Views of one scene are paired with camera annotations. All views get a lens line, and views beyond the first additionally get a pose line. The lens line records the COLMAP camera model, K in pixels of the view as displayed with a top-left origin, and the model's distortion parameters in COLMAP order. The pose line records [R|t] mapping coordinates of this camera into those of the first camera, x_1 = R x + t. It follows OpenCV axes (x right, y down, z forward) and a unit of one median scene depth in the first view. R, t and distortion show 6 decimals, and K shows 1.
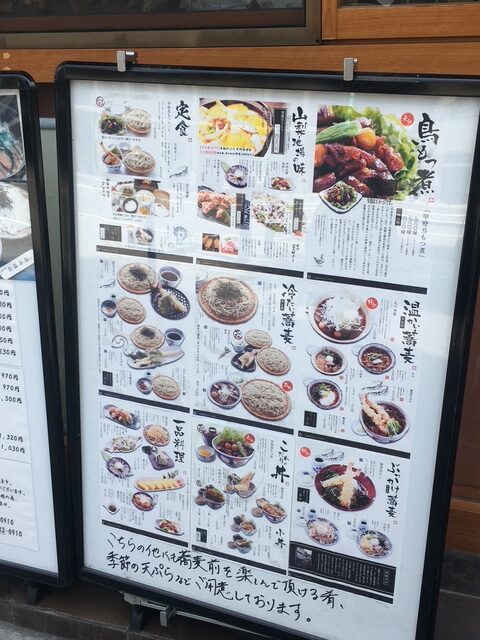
lens RADIAL K [[785.8, 0, 240.0], [0, 785.8, 320.0], [0, 0, 1]] dist [-0.004621, 0.004694]
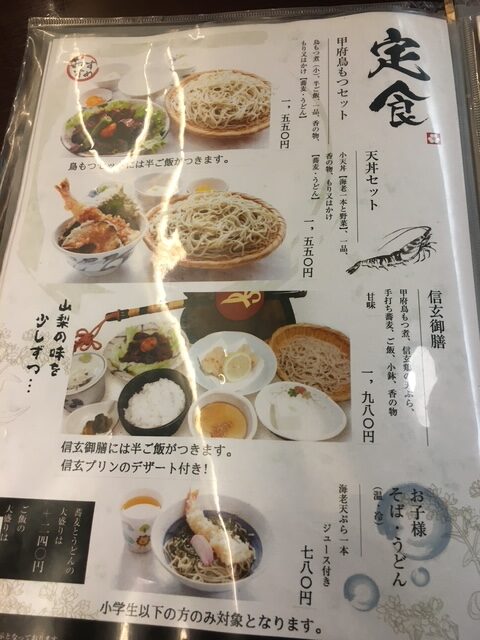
lens RADIAL K [[544.6, 0, 240.0], [0, 544.6, 320.0], [0, 0, 1]] dist [0.036691, -0.002210]
pose [[0.971909, 0.095948, 0.214910, -0.134787], [0.053206, 0.799917, -0.597747, -0.061141], [-0.229262, 0.592390, 0.772342, 0.762470]]
